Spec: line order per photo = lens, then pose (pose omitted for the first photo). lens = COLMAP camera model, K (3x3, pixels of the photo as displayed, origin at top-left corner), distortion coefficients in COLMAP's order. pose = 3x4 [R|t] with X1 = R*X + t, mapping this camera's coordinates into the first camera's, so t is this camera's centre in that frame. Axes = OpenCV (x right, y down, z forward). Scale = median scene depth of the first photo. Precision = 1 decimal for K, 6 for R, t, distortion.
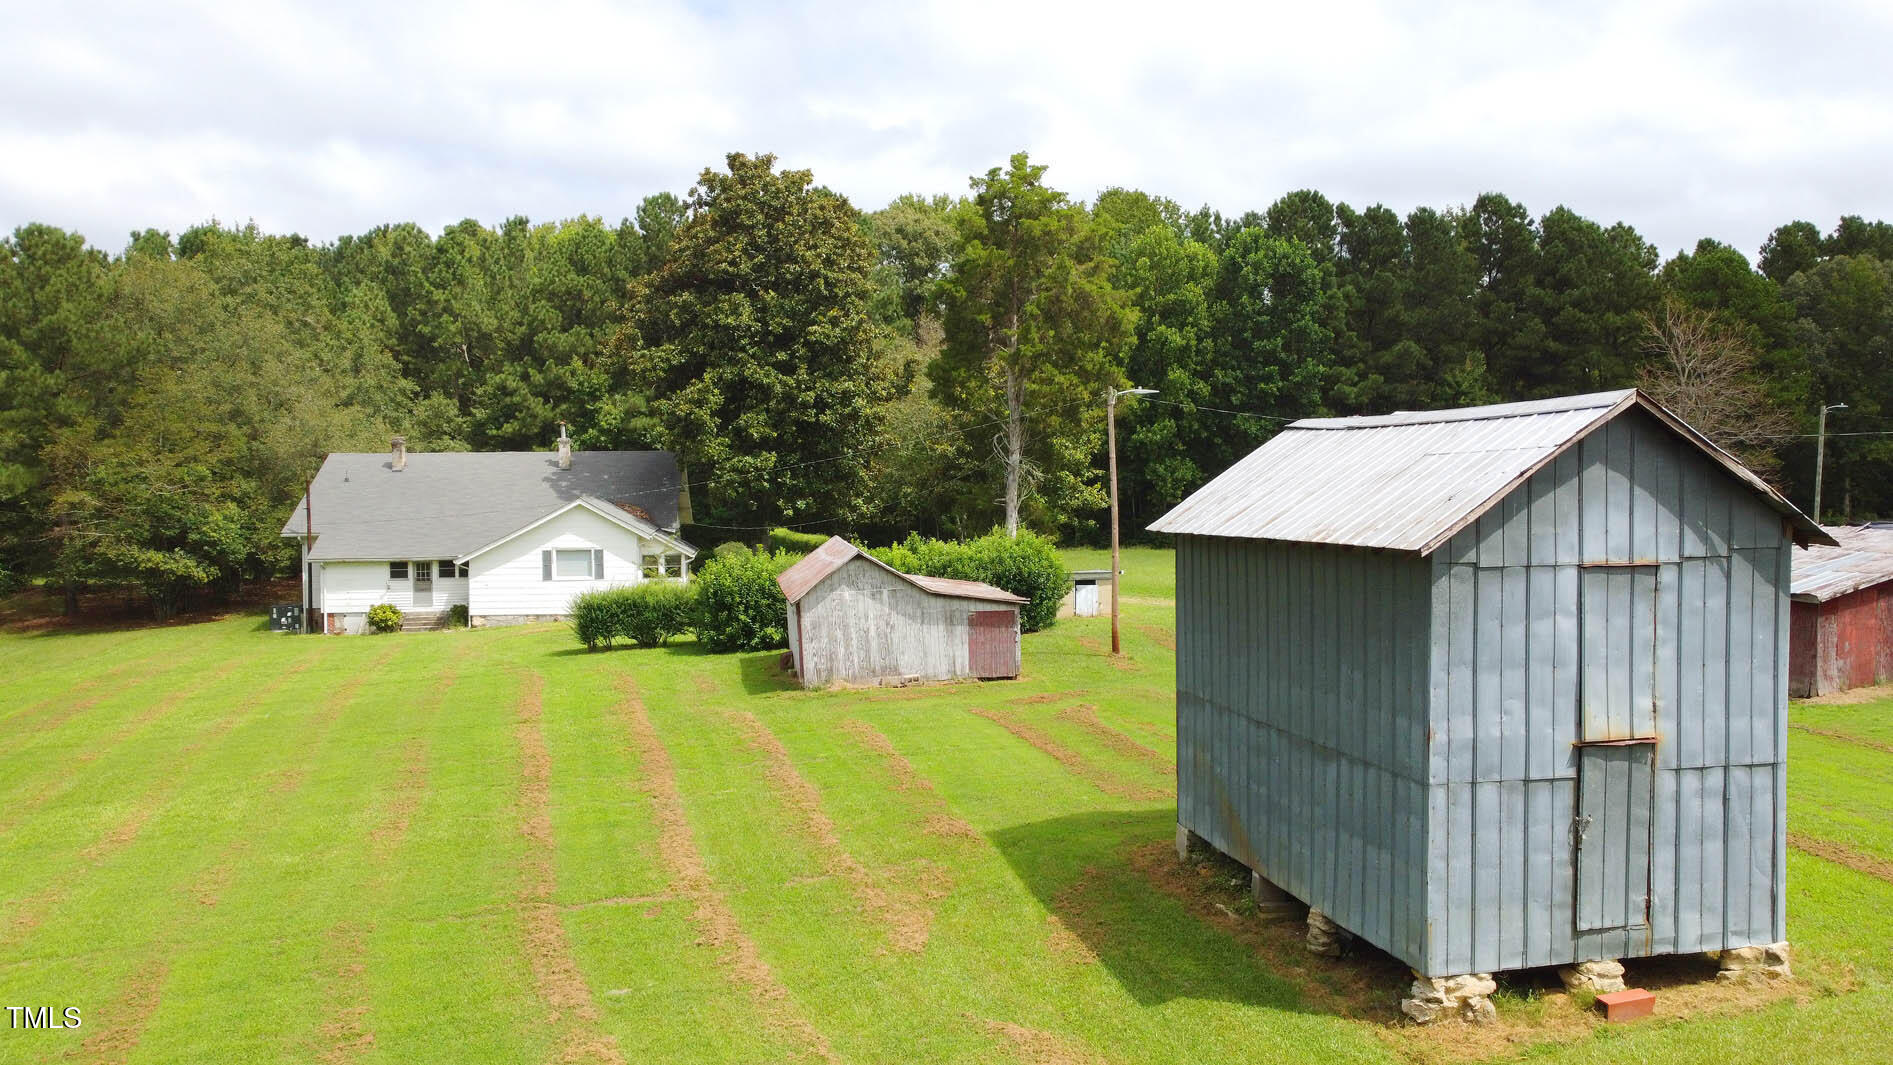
lens RADIAL K [[1439.3, 0, 956.5], [0, 1439.3, 529.2], [0, 0, 1]] dist [0.001405, -0.003668]
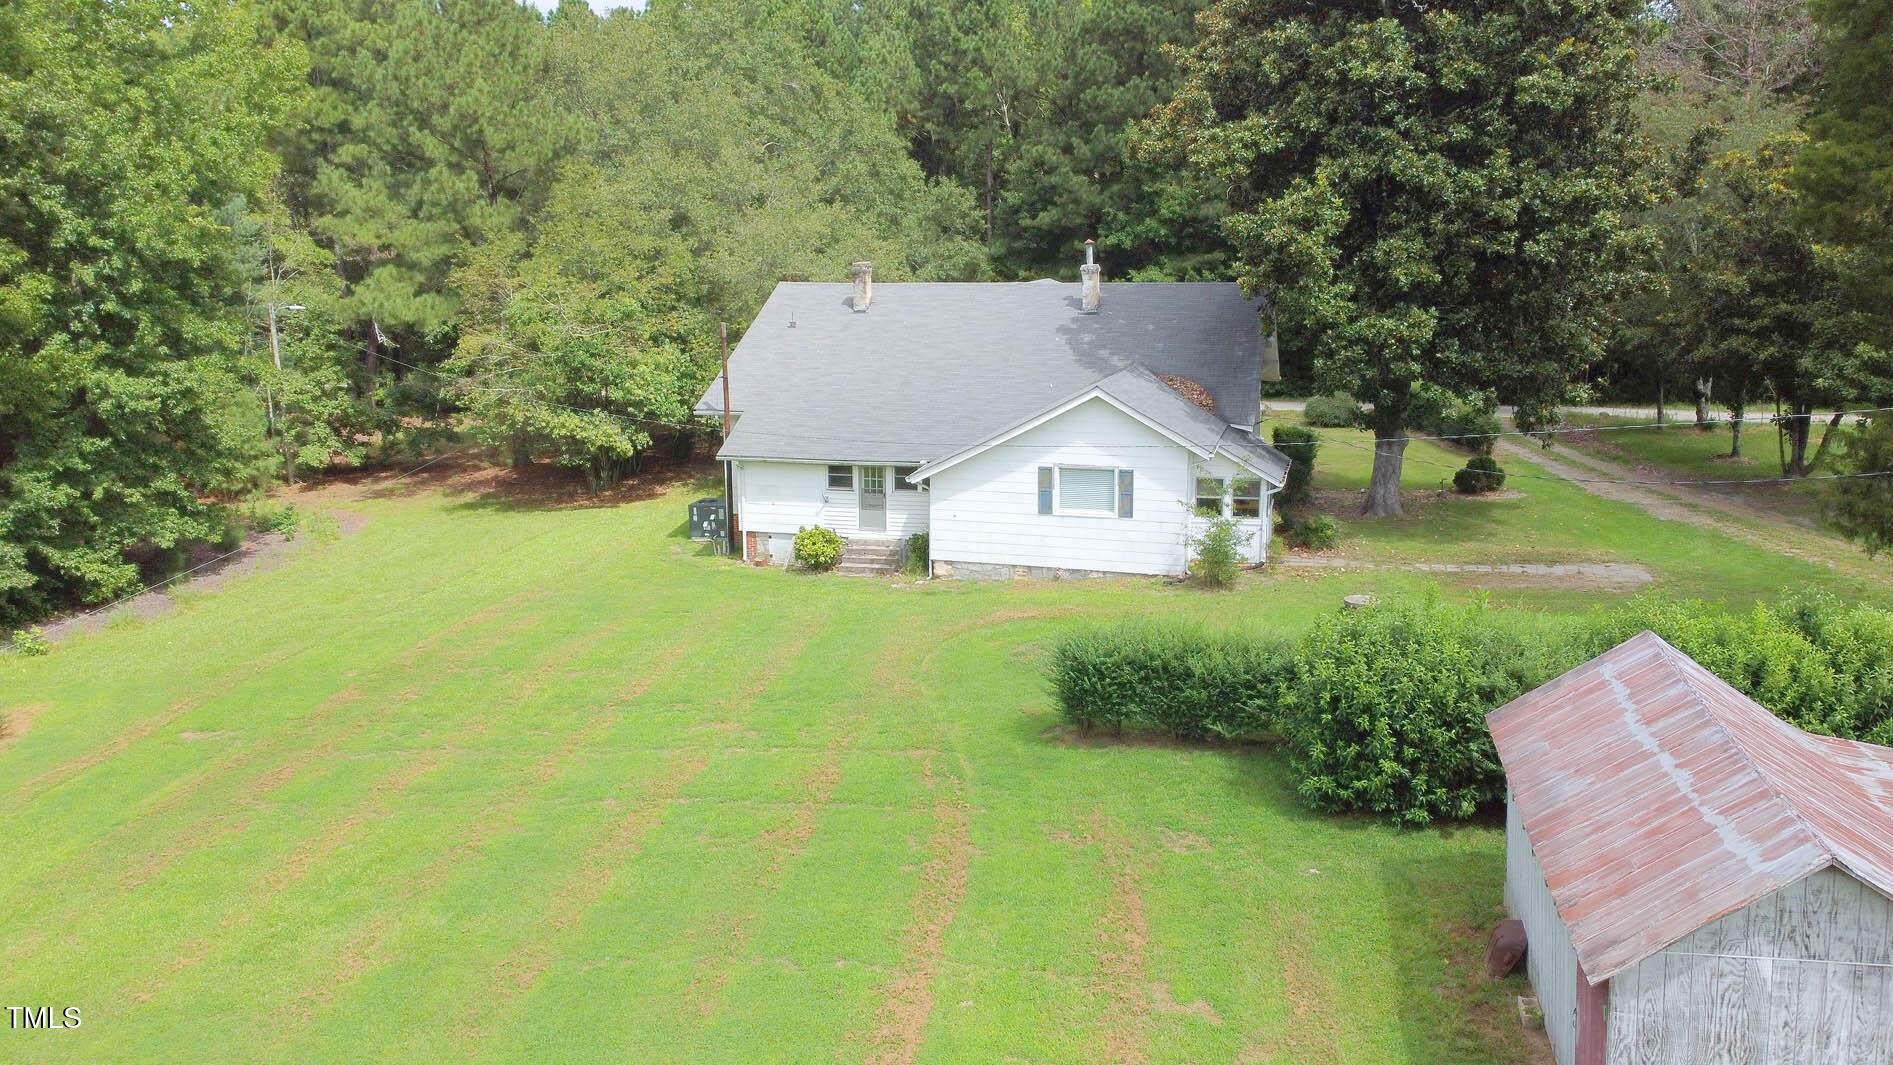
lens RADIAL K [[1439.3, 0, 949.7], [0, 1439.3, 530.8], [0, 0, 1]] dist [0.001405, -0.003668]
pose [[0.921698, 0.080716, -0.379417, -0.078976], [-0.013099, 0.984030, 0.177519, -0.064348], [0.387686, -0.158649, 0.908036, 0.388991]]
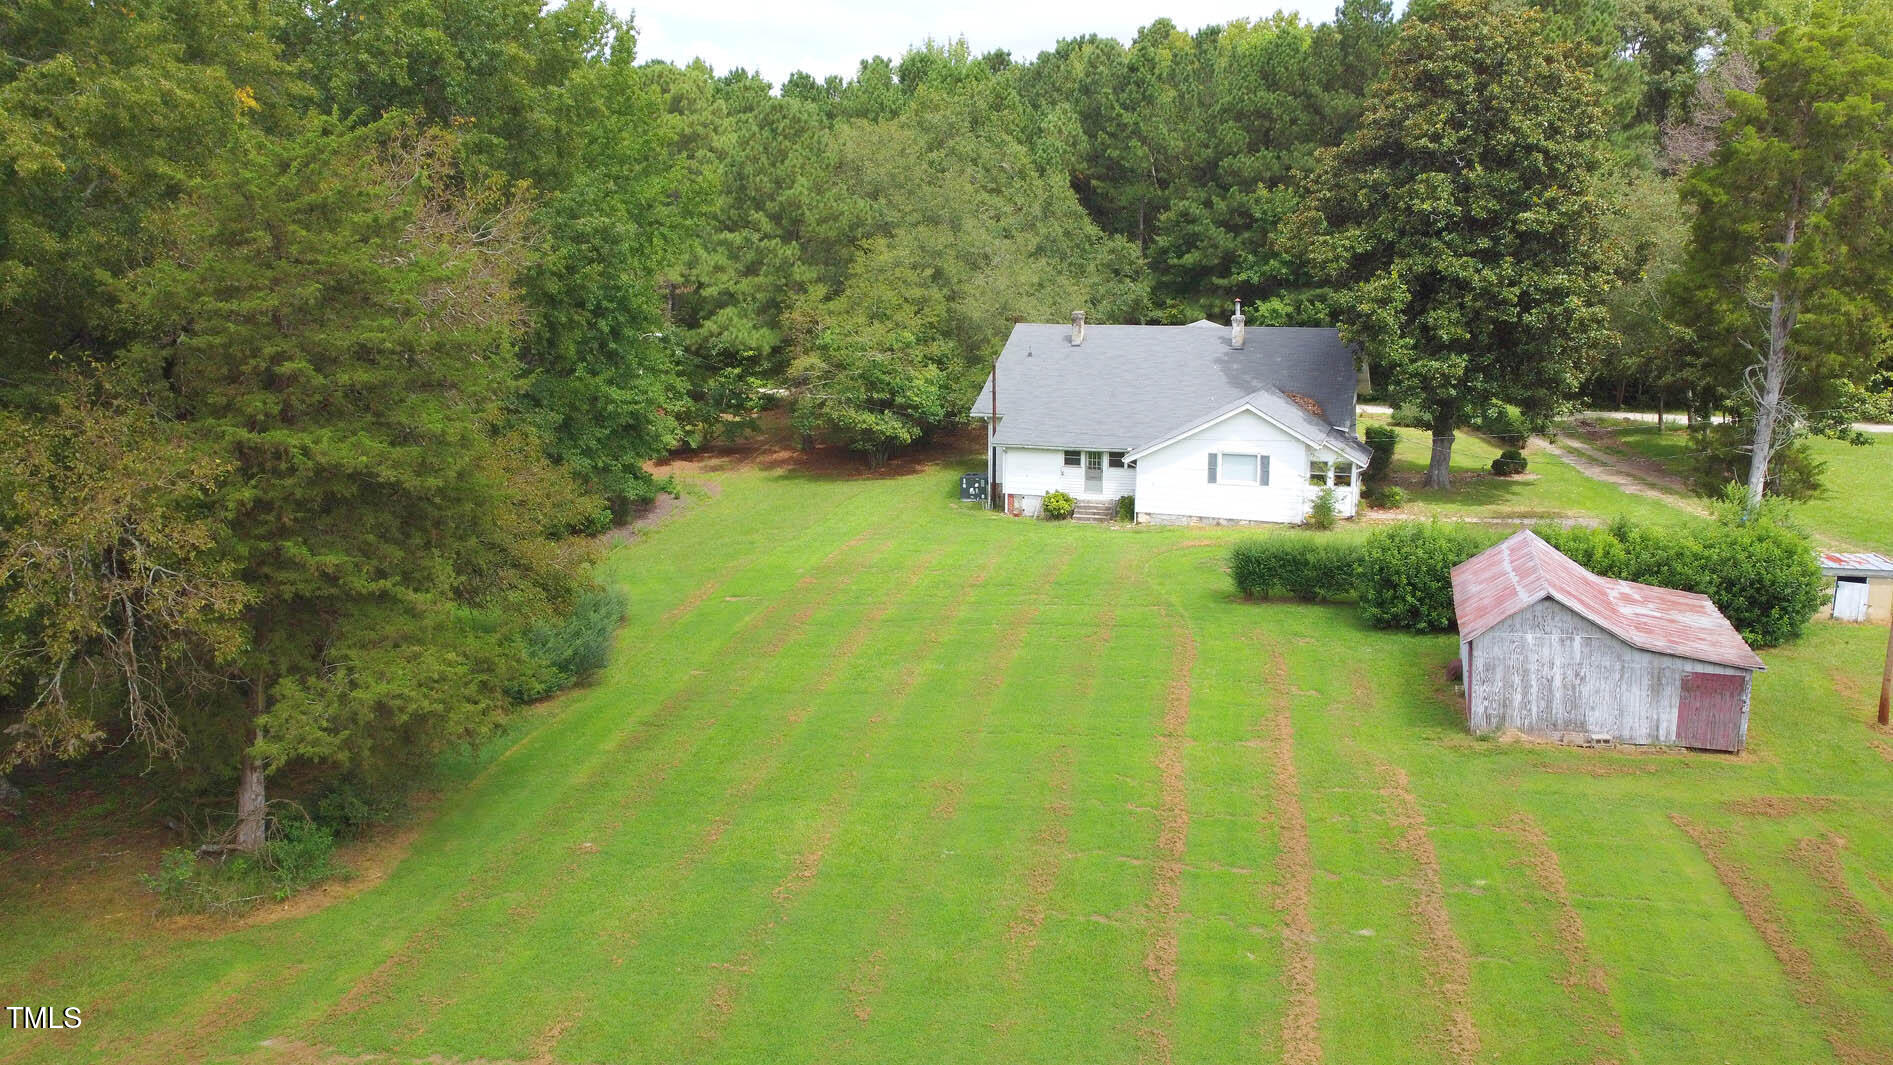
lens RADIAL K [[1439.3, 0, 942.7], [0, 1439.3, 533.5], [0, 0, 1]] dist [0.001405, -0.003668]
pose [[0.889752, 0.097489, -0.445912, -0.005704], [-0.013773, 0.982214, 0.187258, -0.105832], [0.456236, -0.160471, 0.875270, 0.047187]]
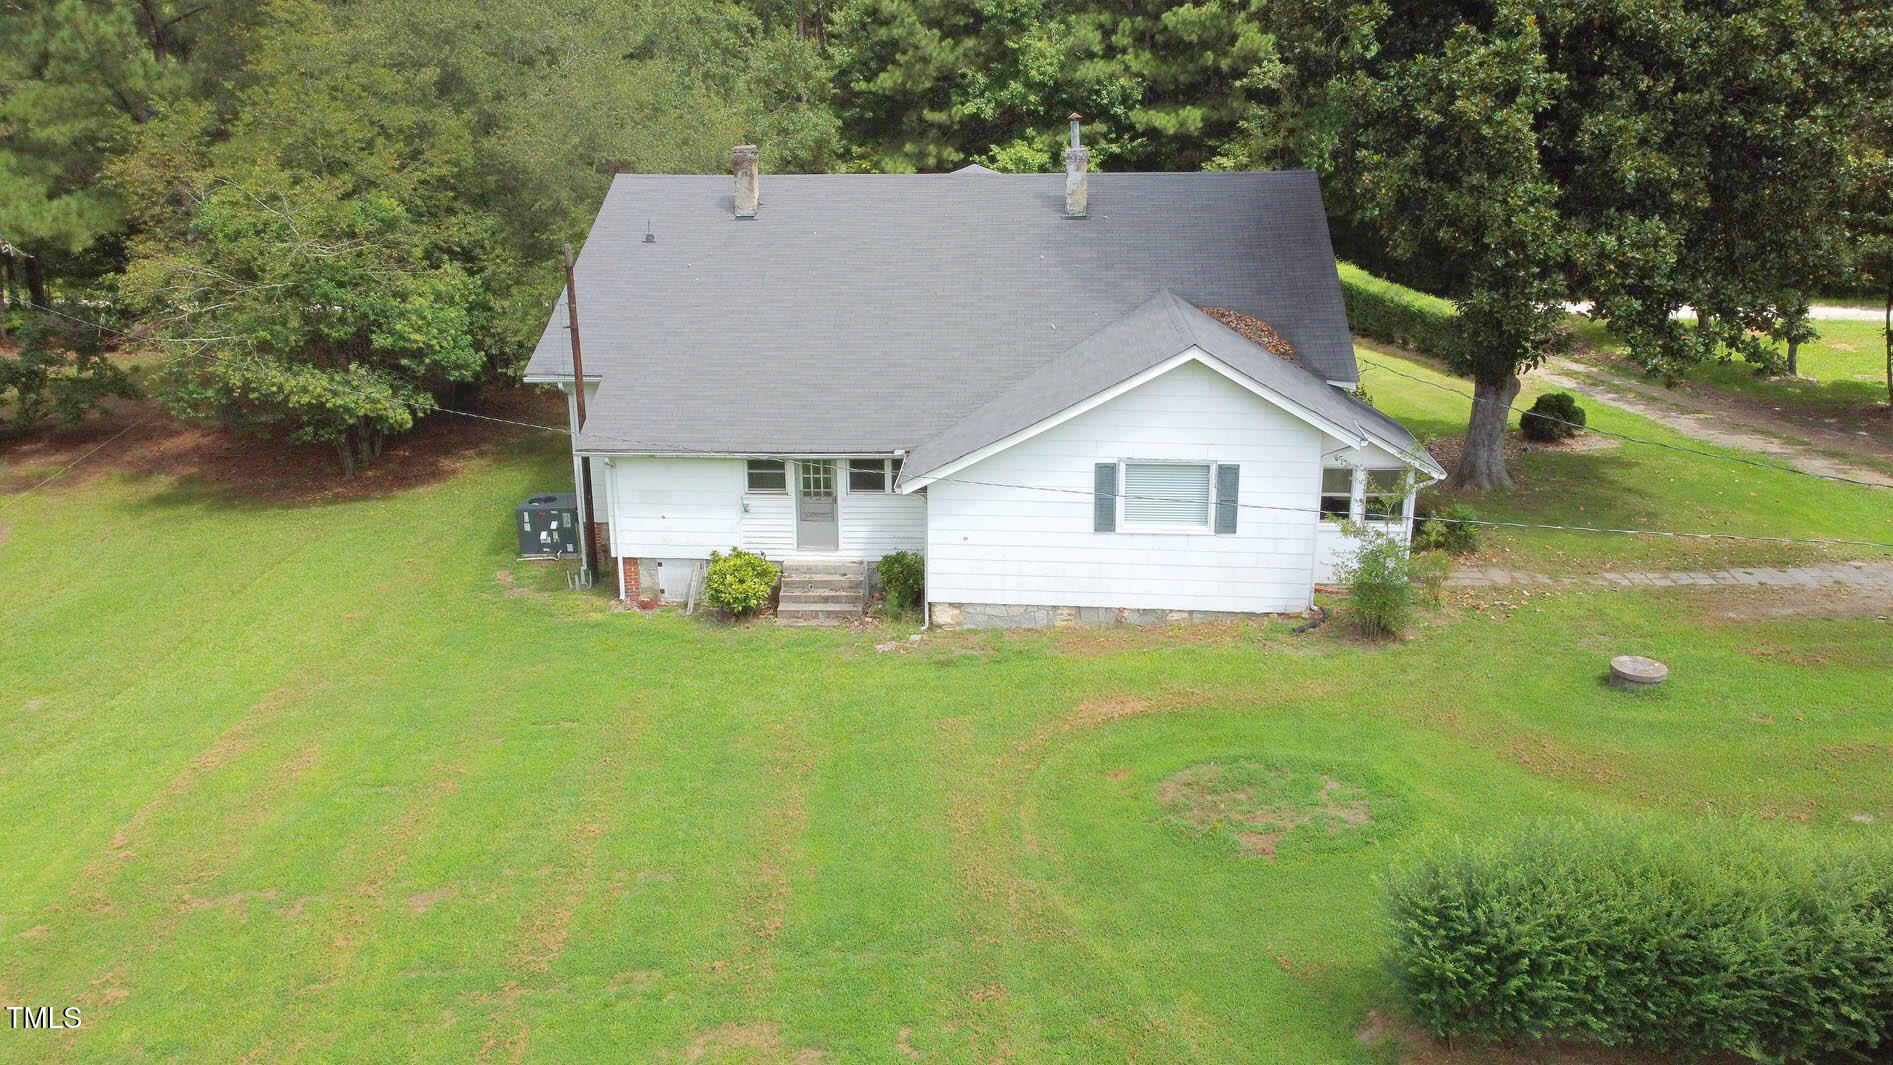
lens RADIAL K [[1439.3, 0, 950.9], [0, 1439.3, 538.6], [0, 0, 1]] dist [0.001405, -0.003668]
pose [[0.979134, 0.062121, -0.193490, -0.232230], [-0.008200, 0.963434, 0.267819, -0.071497], [0.203052, -0.260644, 0.943840, 0.556359]]
